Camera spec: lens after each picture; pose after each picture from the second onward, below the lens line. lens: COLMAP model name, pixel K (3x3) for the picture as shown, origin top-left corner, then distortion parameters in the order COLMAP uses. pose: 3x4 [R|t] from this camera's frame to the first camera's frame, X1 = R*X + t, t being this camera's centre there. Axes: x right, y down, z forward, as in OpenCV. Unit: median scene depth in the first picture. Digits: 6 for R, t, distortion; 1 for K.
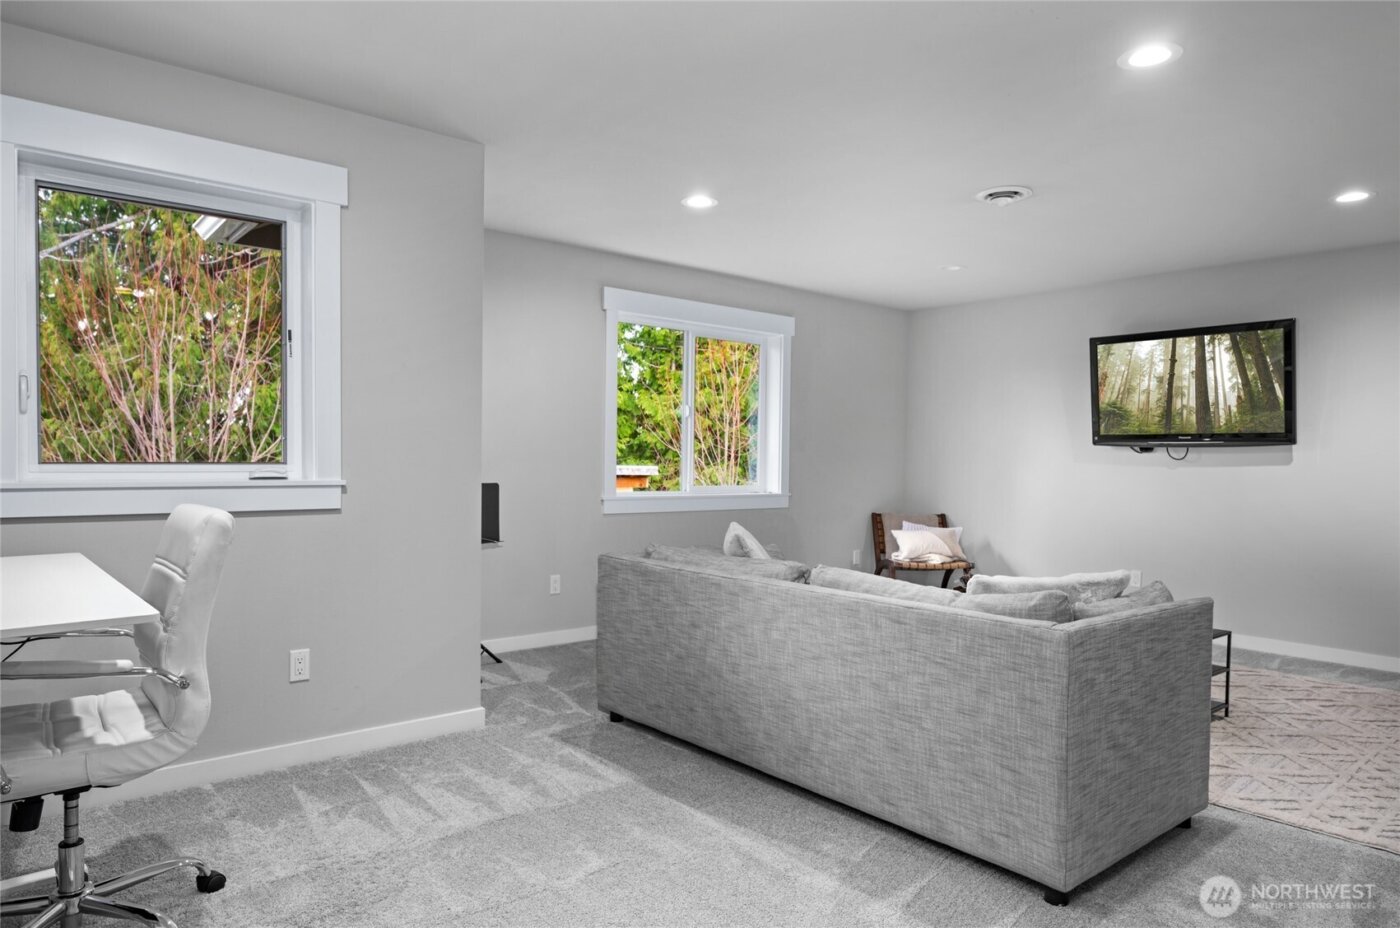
lens RADIAL K [[881.4, 0, 693.1], [0, 881.4, 481.8], [0, 0, 1]] dist [0.001098, -0.001550]
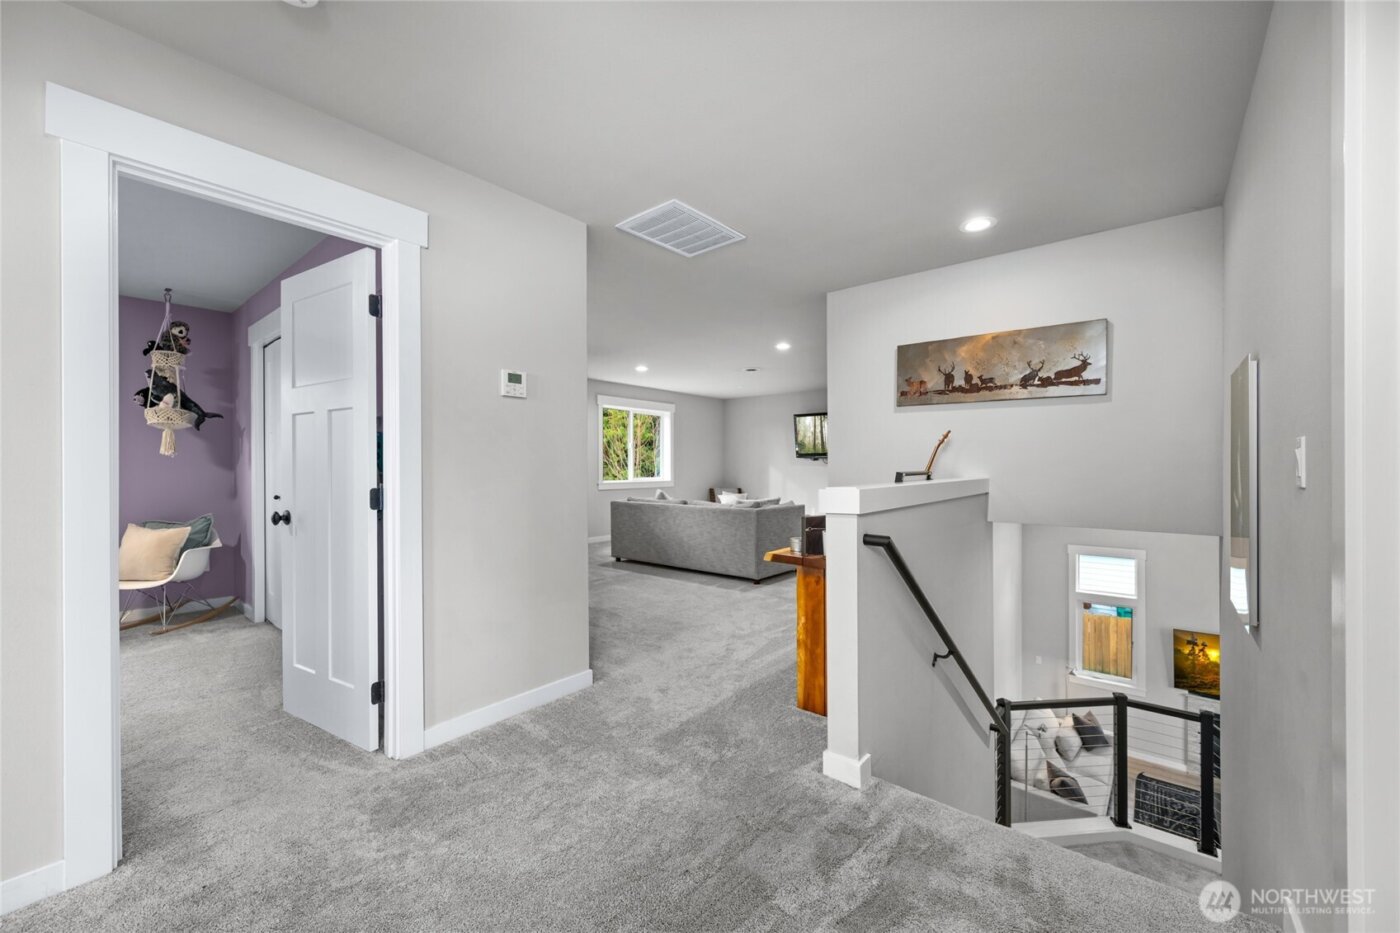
lens RADIAL K [[559.5, 0, 697.0], [0, 559.5, 466.8], [0, 0, 1]] dist [0.001293, 0.000568]
pose [[0.985303, -0.016986, 0.169972, -0.091105], [0.020804, 0.999569, -0.020710, 0.010631], [-0.169547, 0.023941, 0.985231, -0.515841]]
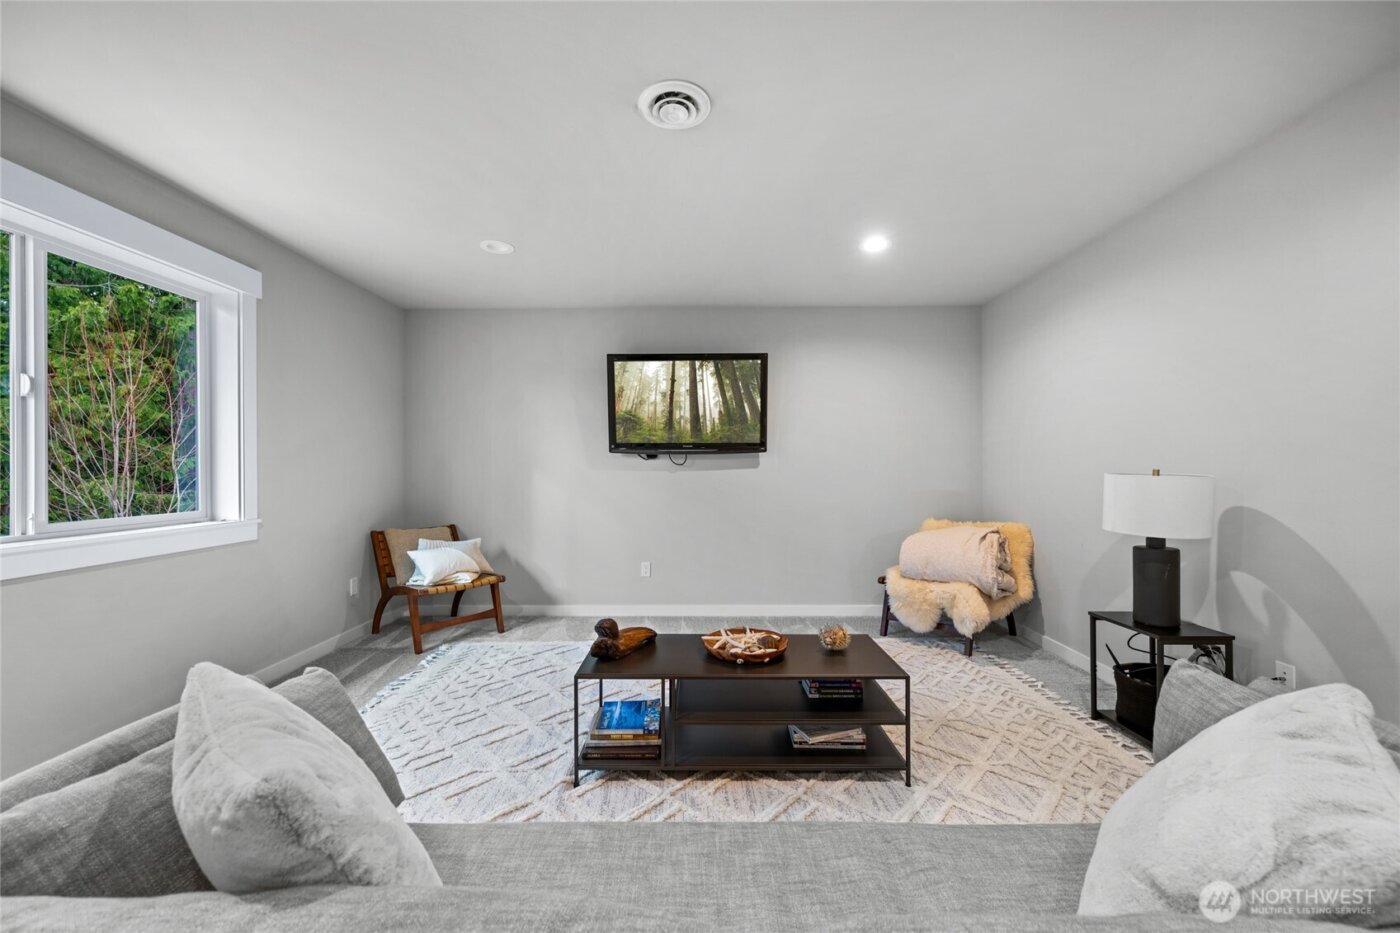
lens RADIAL K [[559.5, 0, 697.0], [0, 559.5, 466.8], [0, 0, 1]] dist [0.001293, 0.000568]
pose [[0.664060, -0.013907, 0.747550, 0.008053], [0.033387, 0.999381, -0.011066, -0.012924], [-0.746934, 0.032307, 0.664113, 0.478684]]
